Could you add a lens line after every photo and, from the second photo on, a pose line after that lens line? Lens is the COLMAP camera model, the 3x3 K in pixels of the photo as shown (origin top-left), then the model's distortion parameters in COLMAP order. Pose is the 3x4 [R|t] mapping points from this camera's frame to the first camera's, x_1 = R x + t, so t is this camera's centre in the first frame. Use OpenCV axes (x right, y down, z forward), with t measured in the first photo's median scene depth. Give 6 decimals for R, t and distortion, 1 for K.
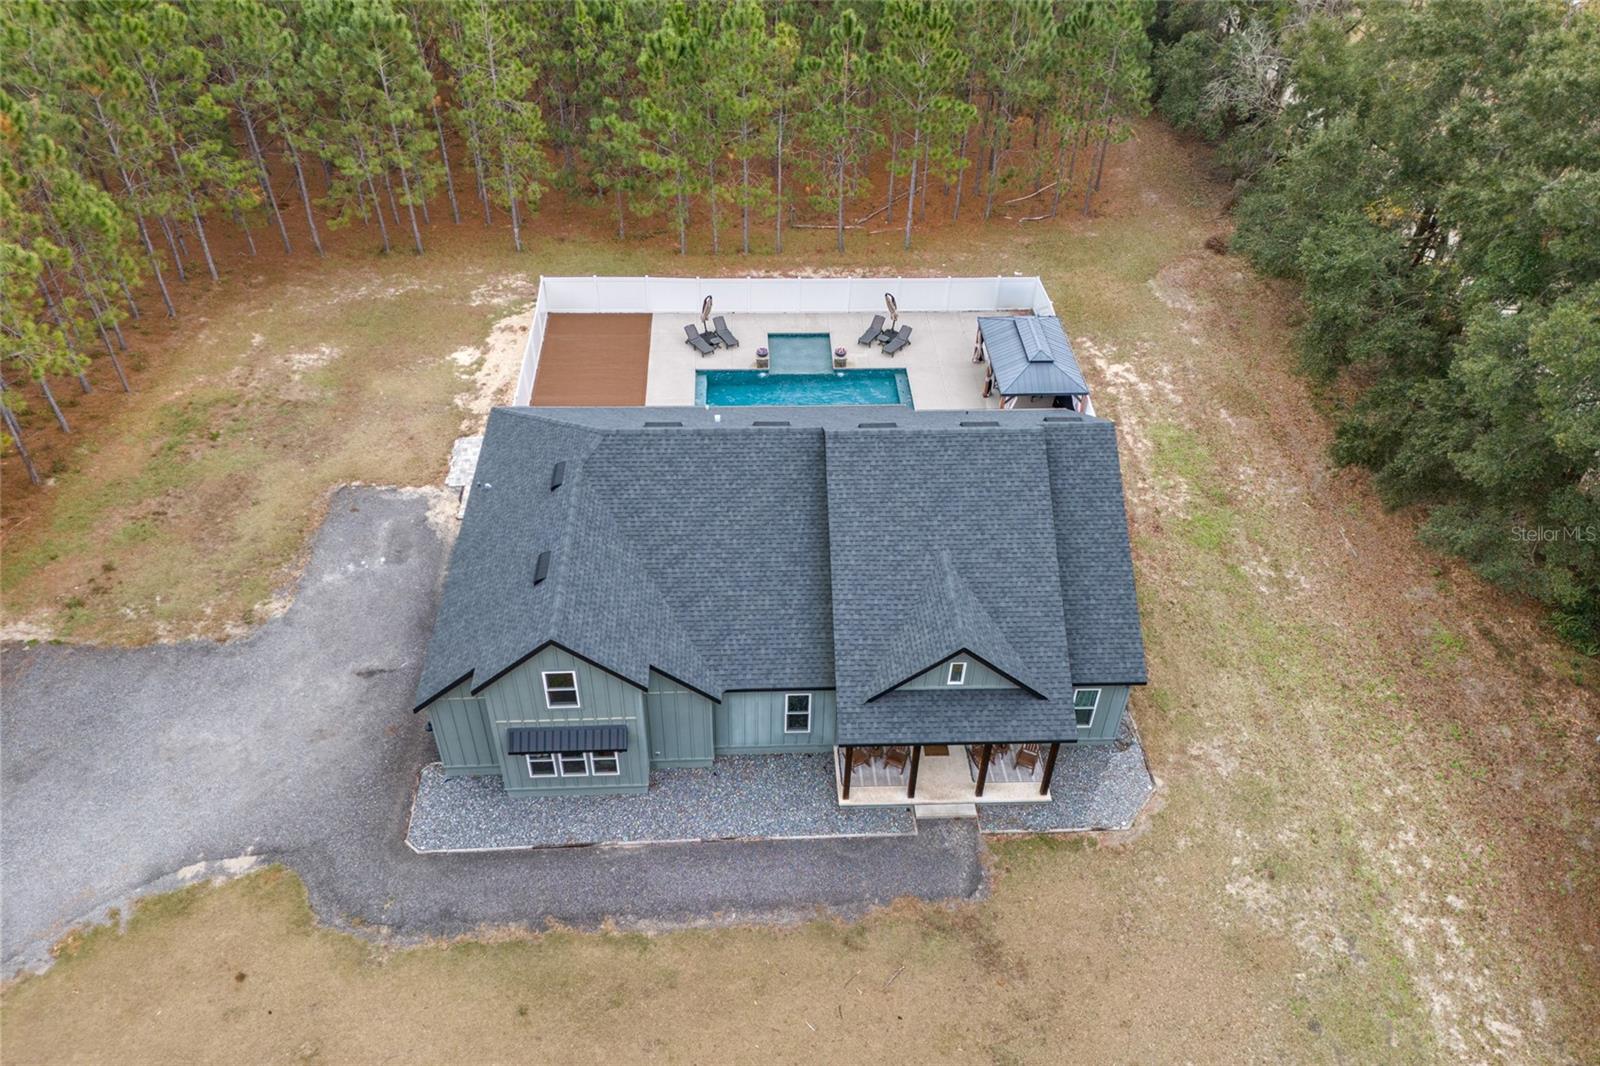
lens RADIAL K [[1165.9, 0, 798.8], [0, 1165.9, 538.2], [0, 0, 1]] dist [0.078844, -0.078392]
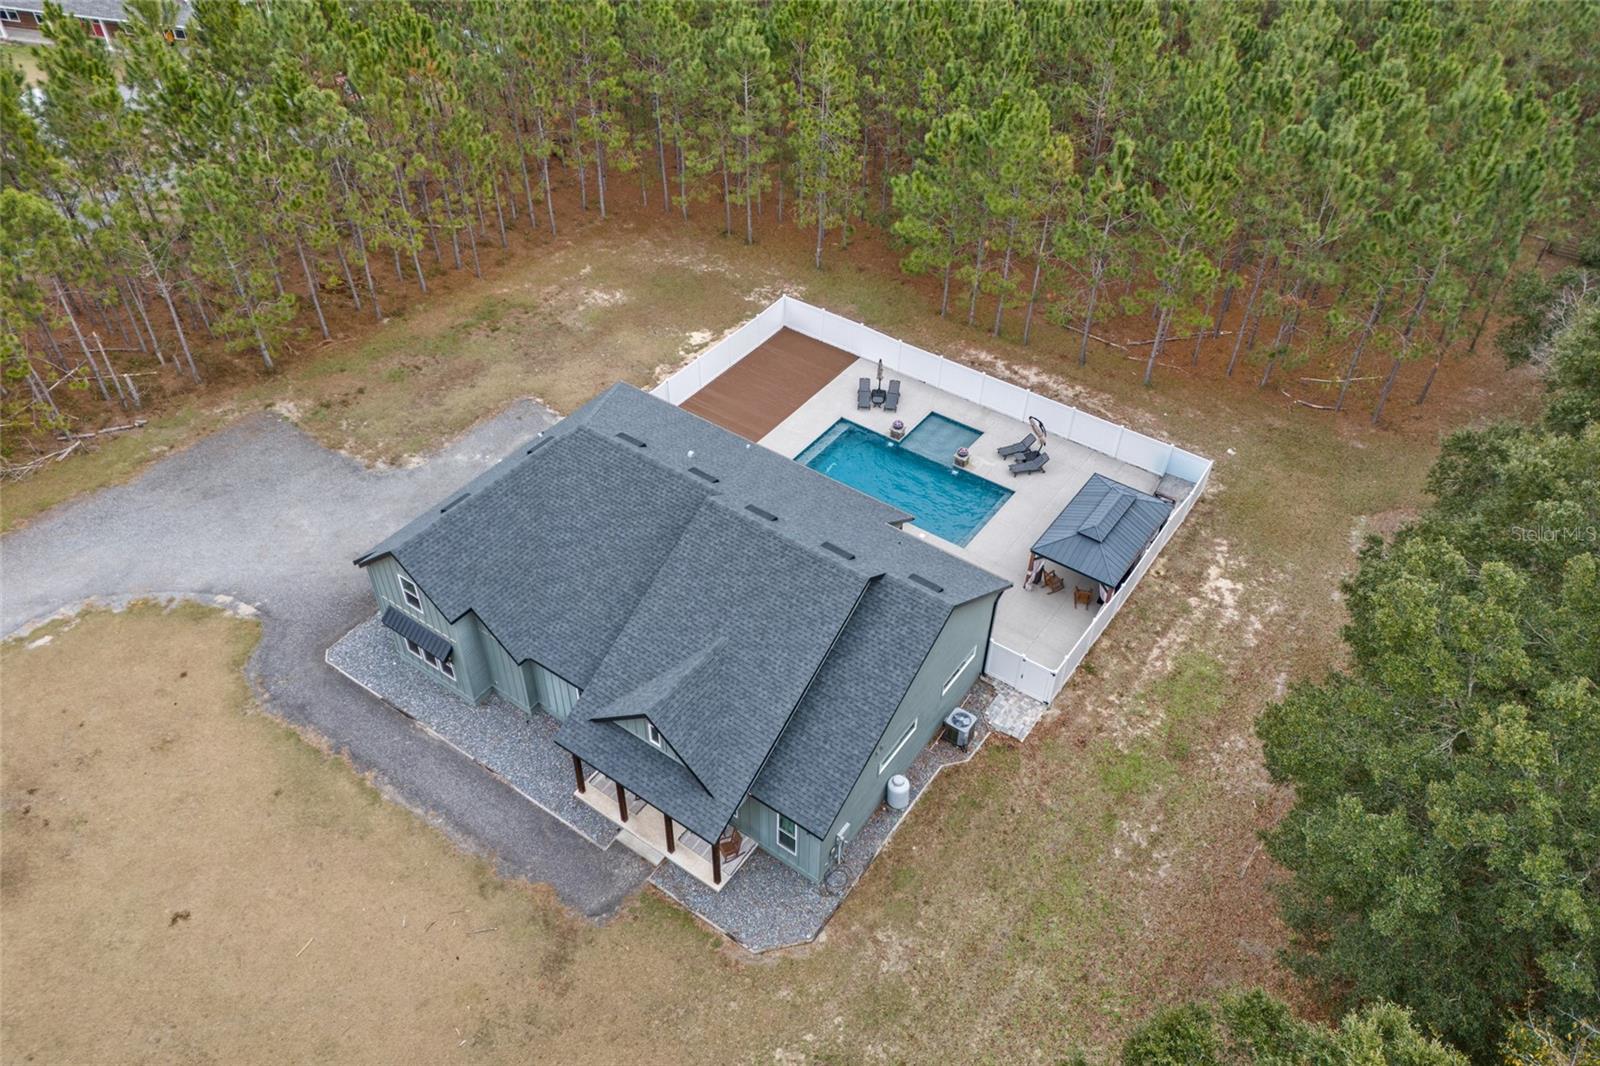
lens RADIAL K [[1165.9, 0, 798.8], [0, 1165.9, 538.2], [0, 0, 1]] dist [0.078844, -0.078392]
pose [[0.785078, 0.411431, -0.463009, 0.504559], [-0.406748, 0.906200, 0.115571, -0.177784], [0.467128, 0.097596, 0.878787, 0.044803]]
